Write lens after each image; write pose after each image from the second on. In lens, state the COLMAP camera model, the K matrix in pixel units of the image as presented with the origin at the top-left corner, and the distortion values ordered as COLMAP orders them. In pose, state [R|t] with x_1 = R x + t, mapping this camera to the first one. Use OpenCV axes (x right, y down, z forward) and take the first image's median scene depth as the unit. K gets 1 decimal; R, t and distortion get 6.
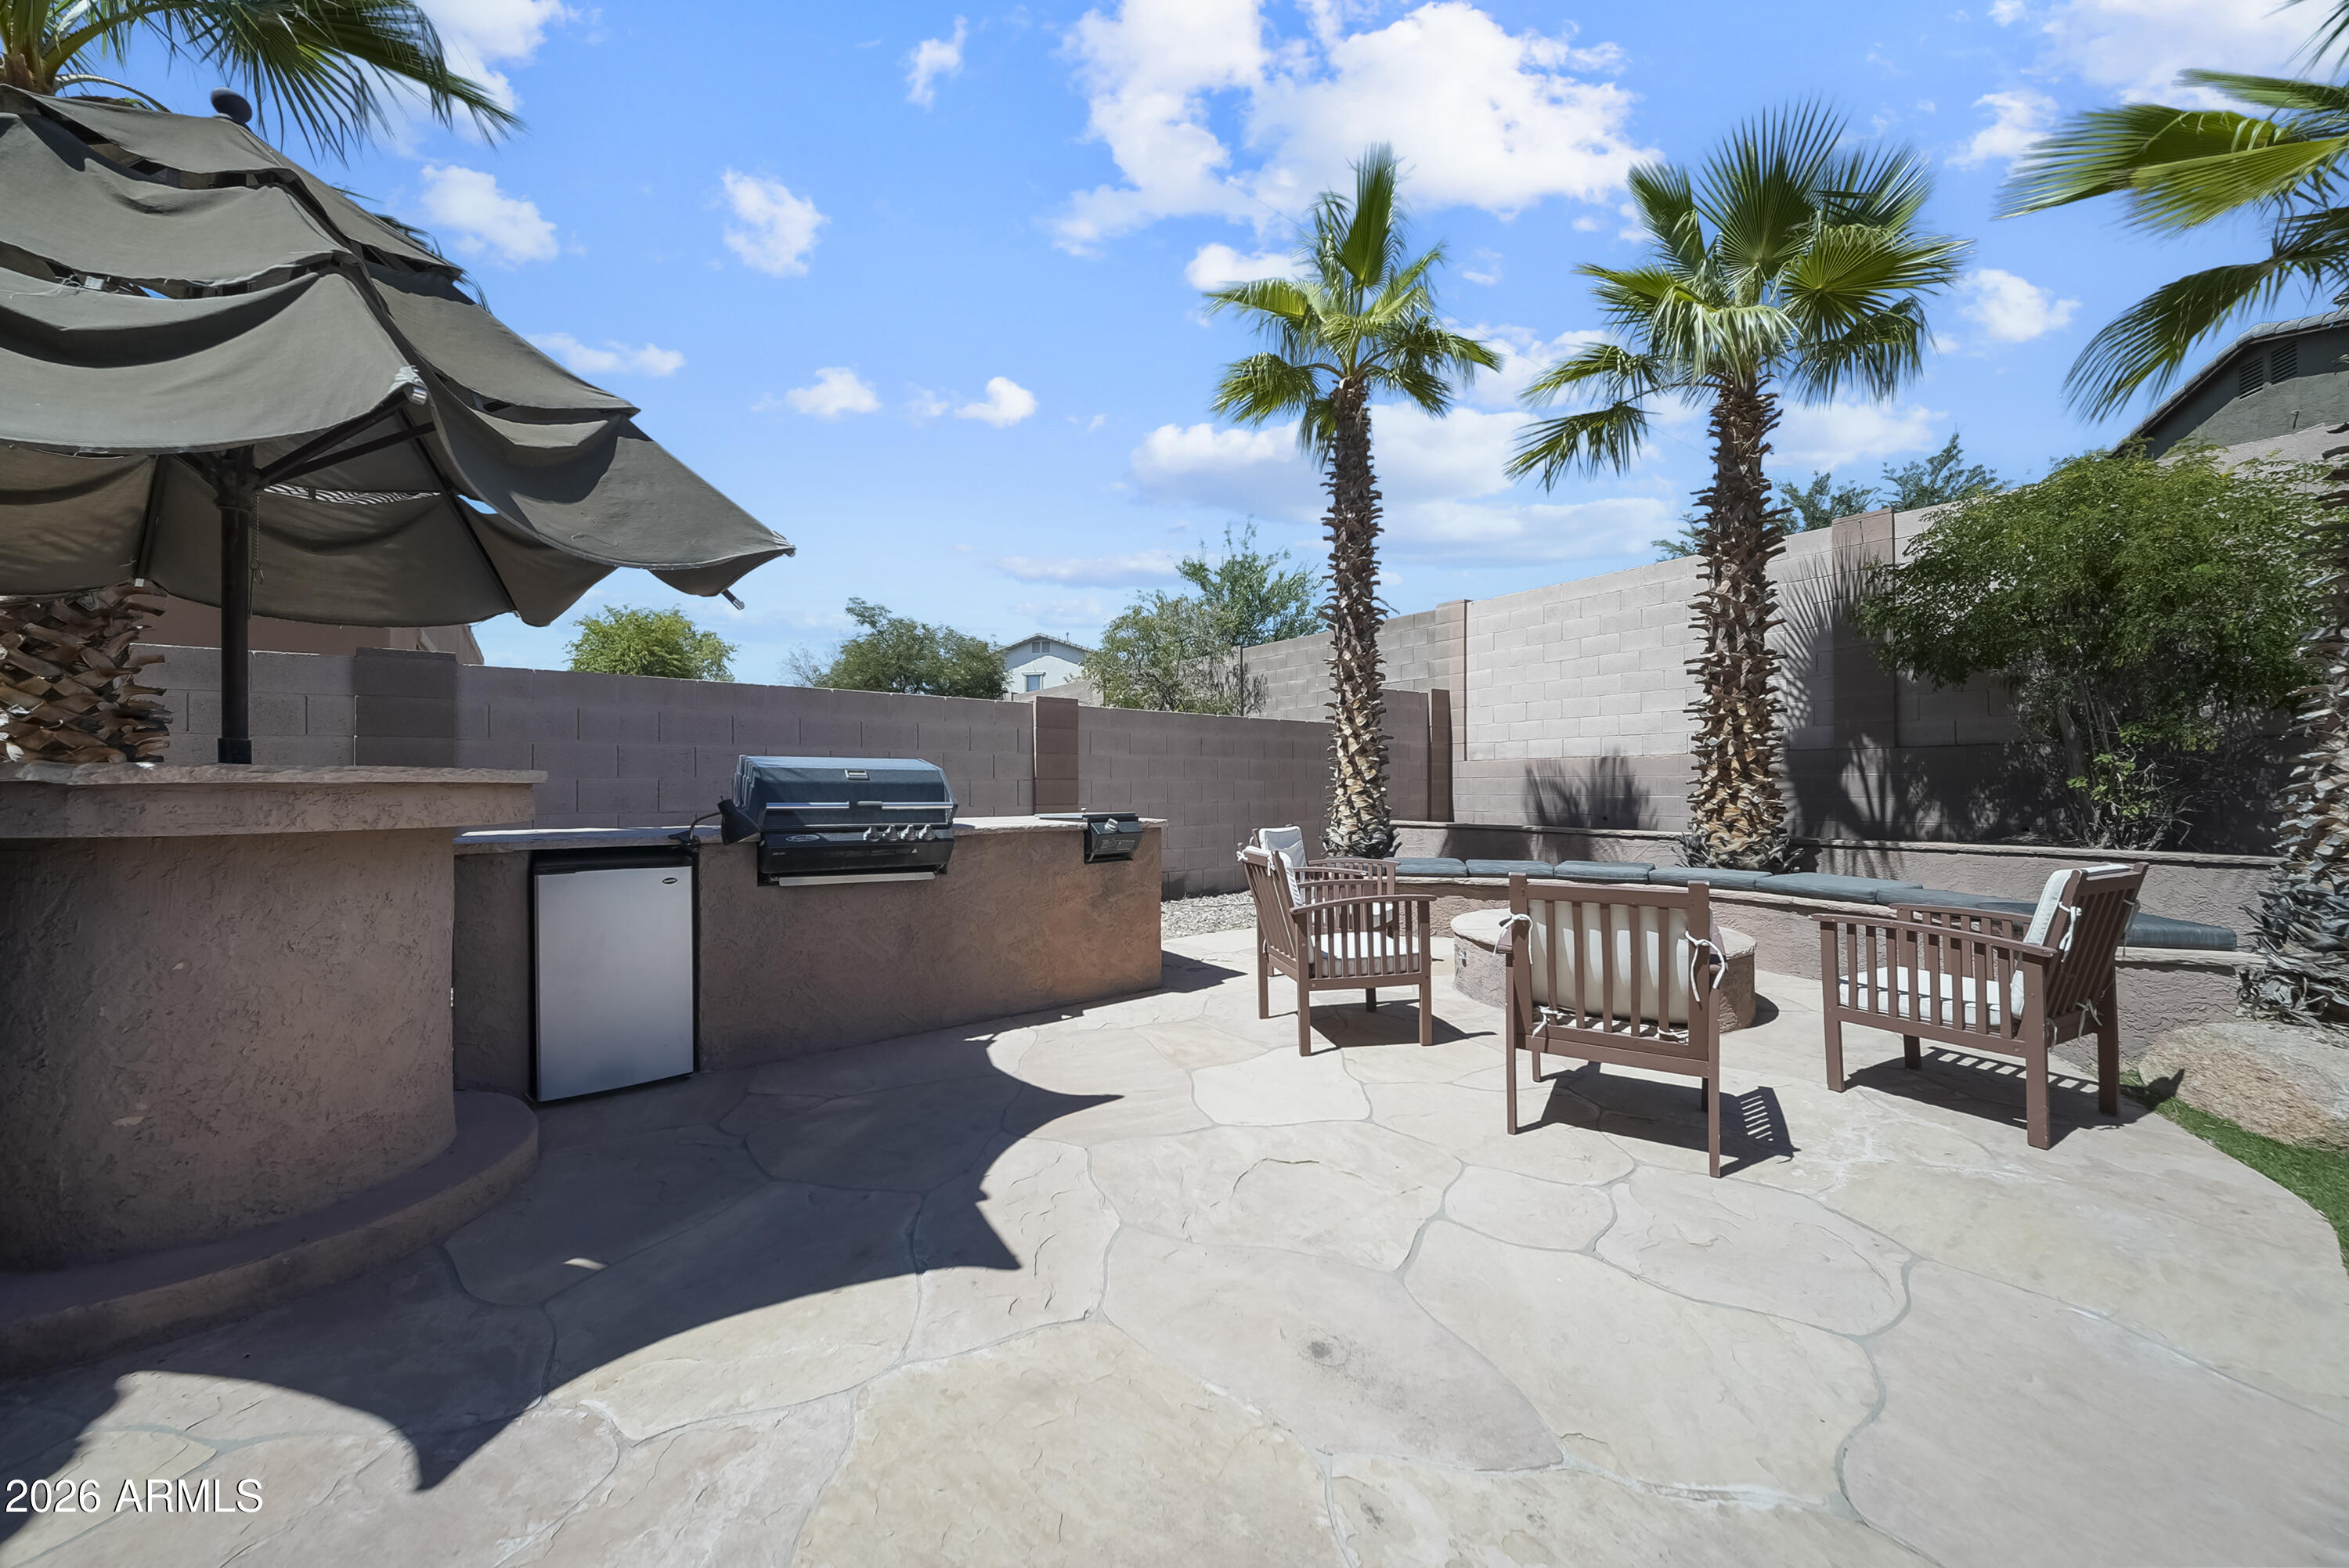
lens RADIAL K [[830.5, 0, 1171.3], [0, 830.5, 771.5], [0, 0, 1]] dist [0.001875, -0.004959]
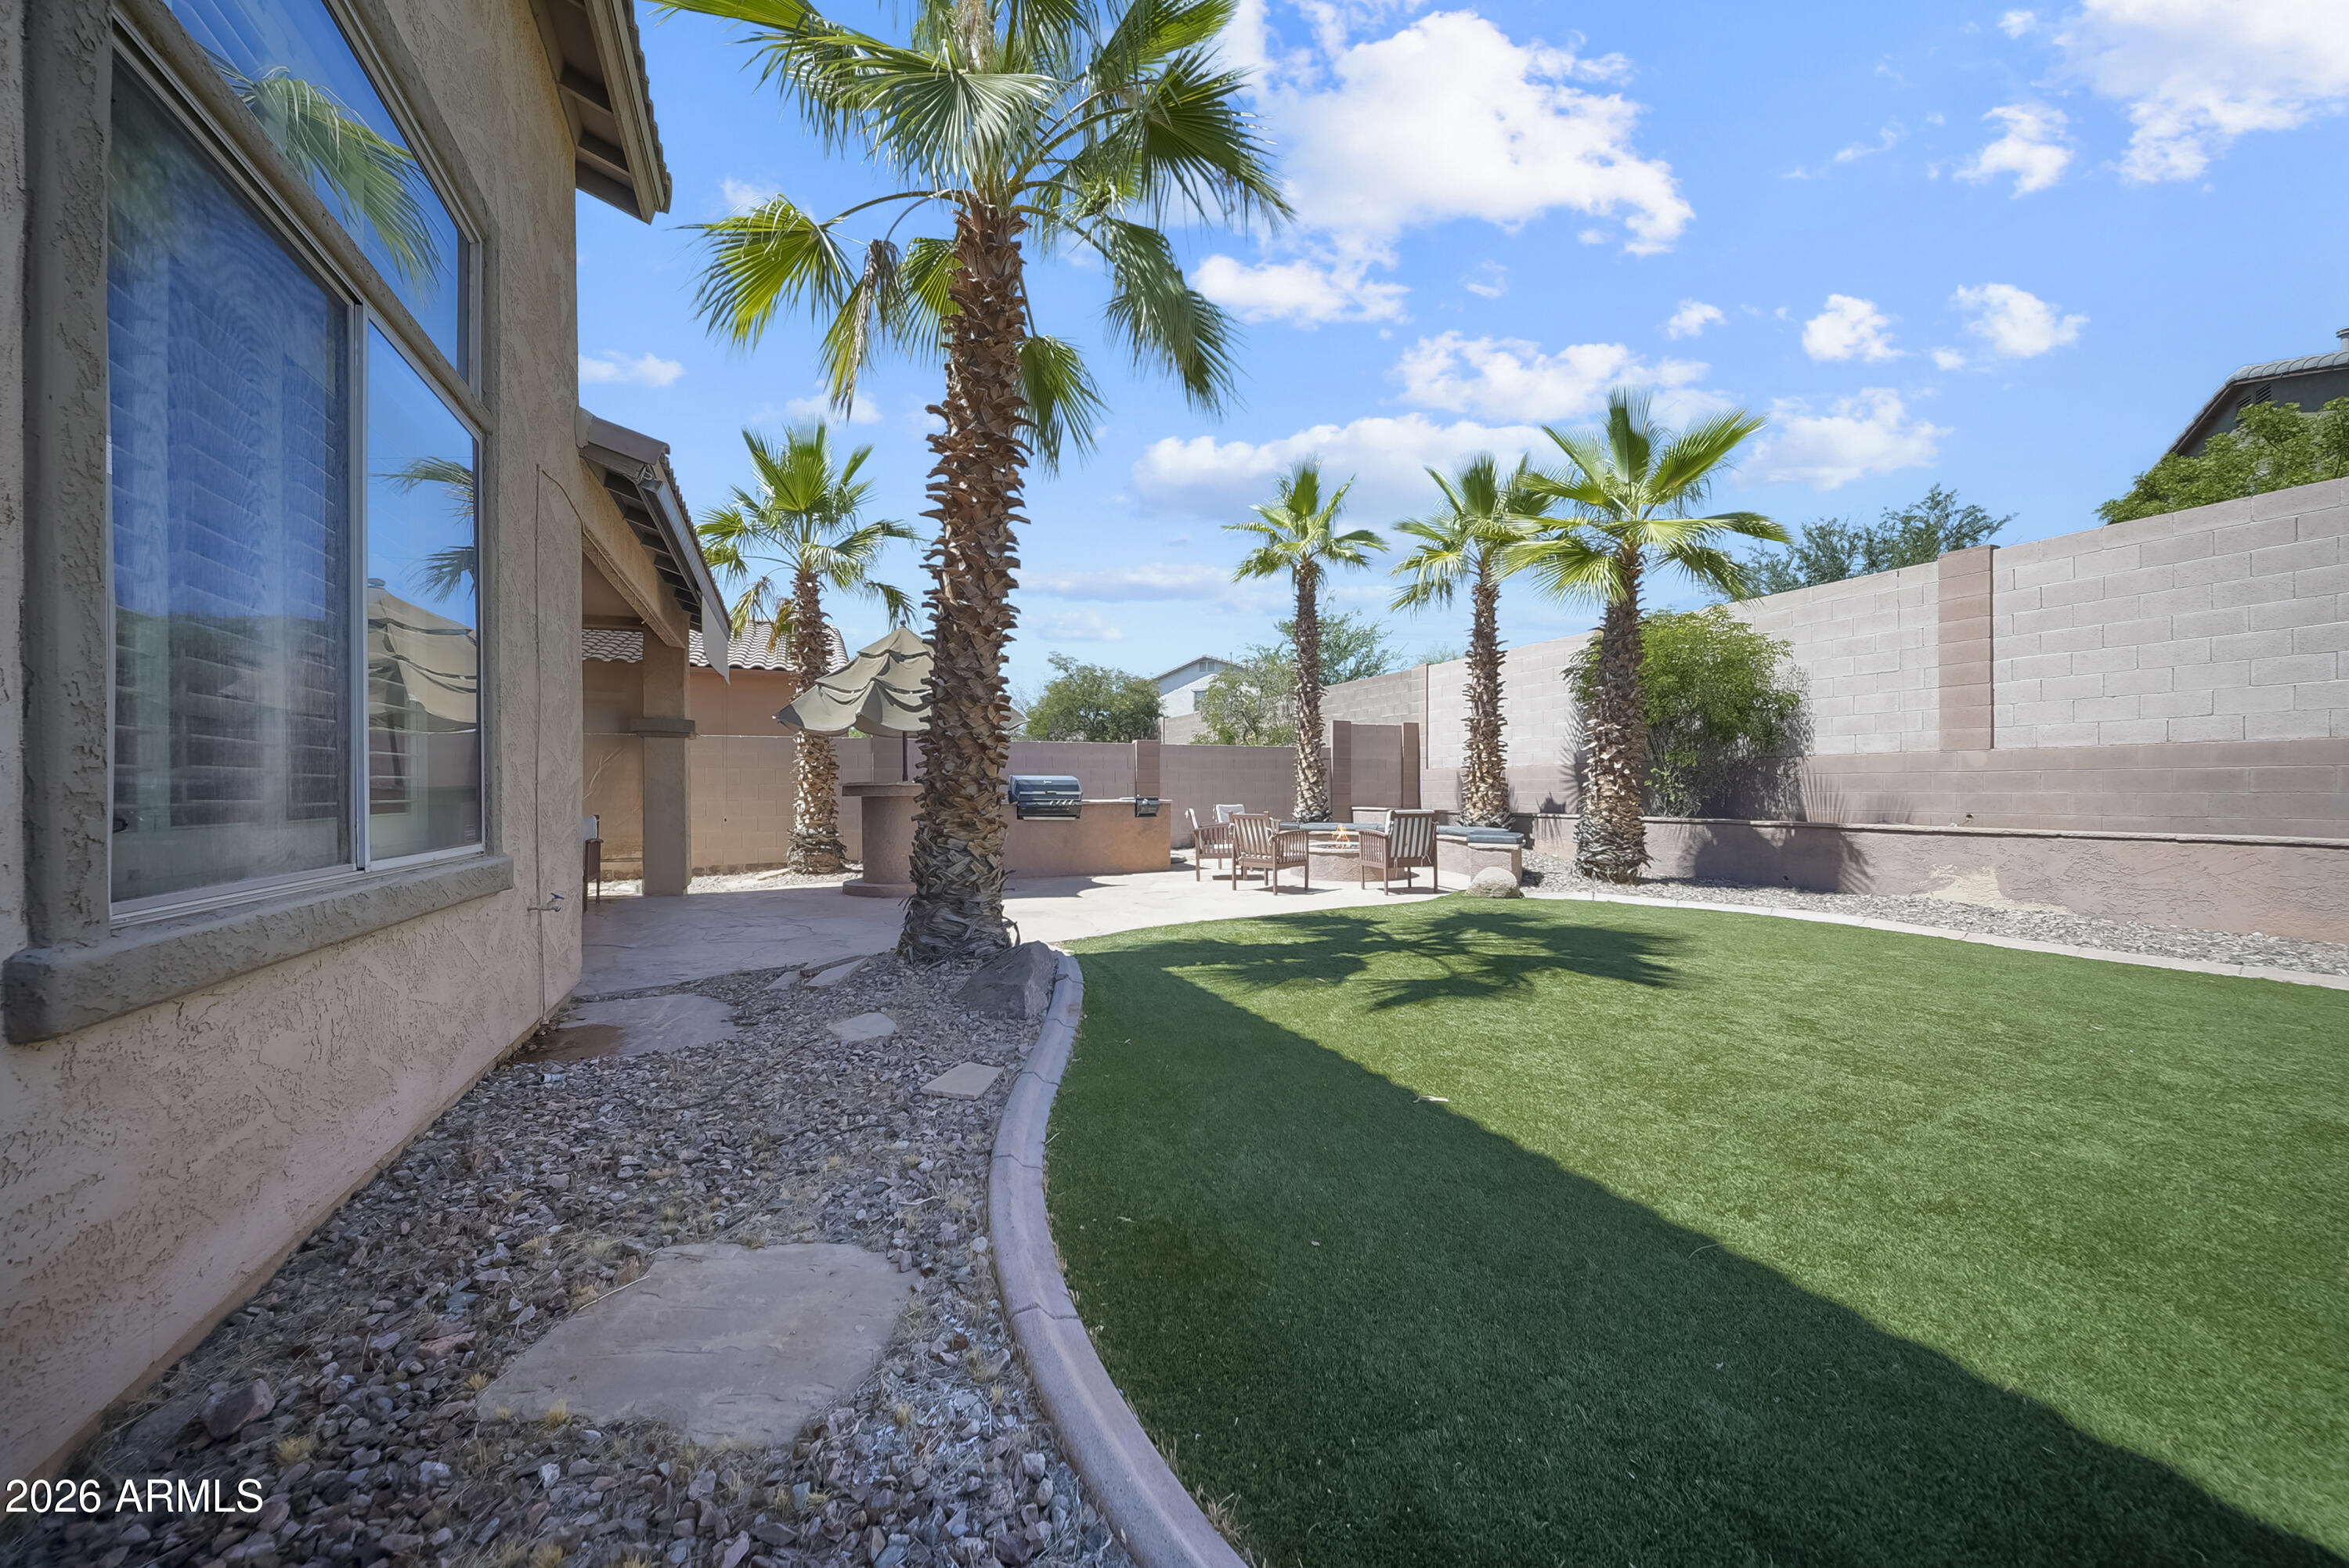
lens RADIAL K [[844.4, 0, 1170.2], [0, 844.4, 793.4], [0, 0, 1]] dist [-0.002952, -0.000479]
pose [[0.973034, 0.000120, -0.230664, 0.425676], [0.005600, 0.999693, 0.024147, -0.014536], [0.230596, -0.024787, 0.972734, -1.053073]]
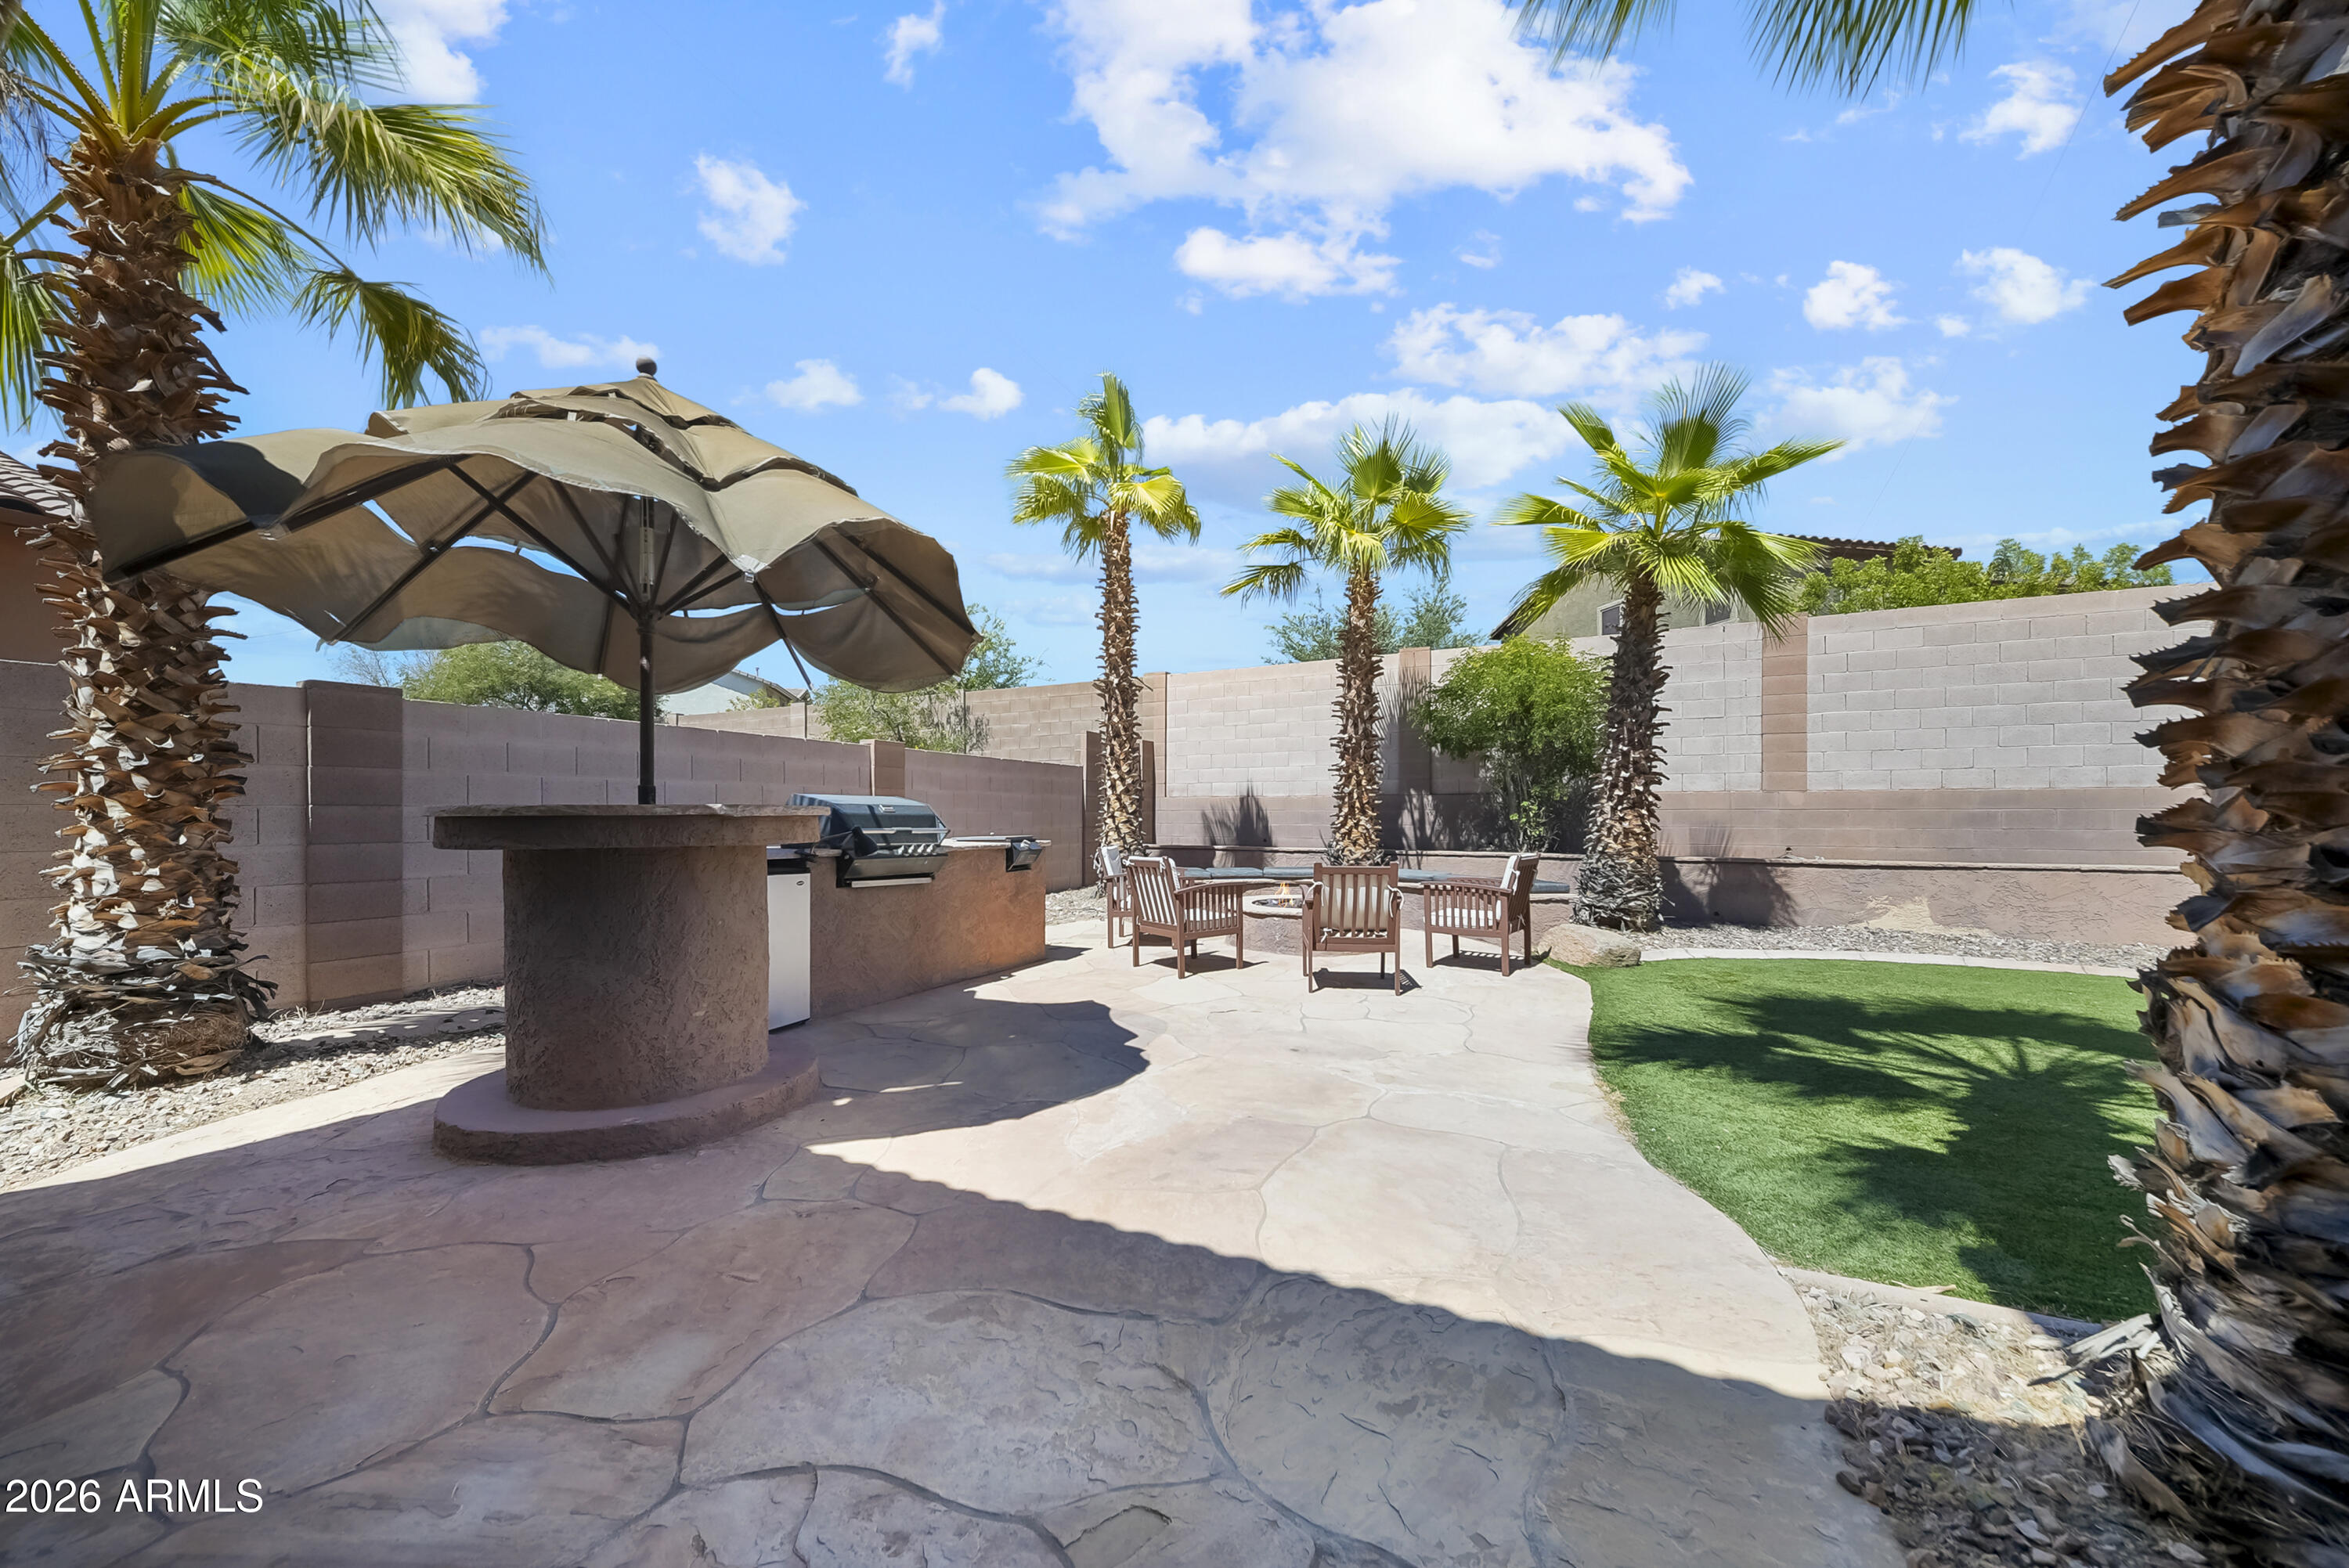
lens RADIAL K [[844.4, 0, 1170.2], [0, 844.4, 793.4], [0, 0, 1]] dist [-0.002952, -0.000479]
pose [[0.899627, 0.016229, 0.436358, -0.357040], [-0.012726, 0.999859, -0.010951, -0.007833], [-0.436474, 0.004298, 0.899707, -0.308412]]
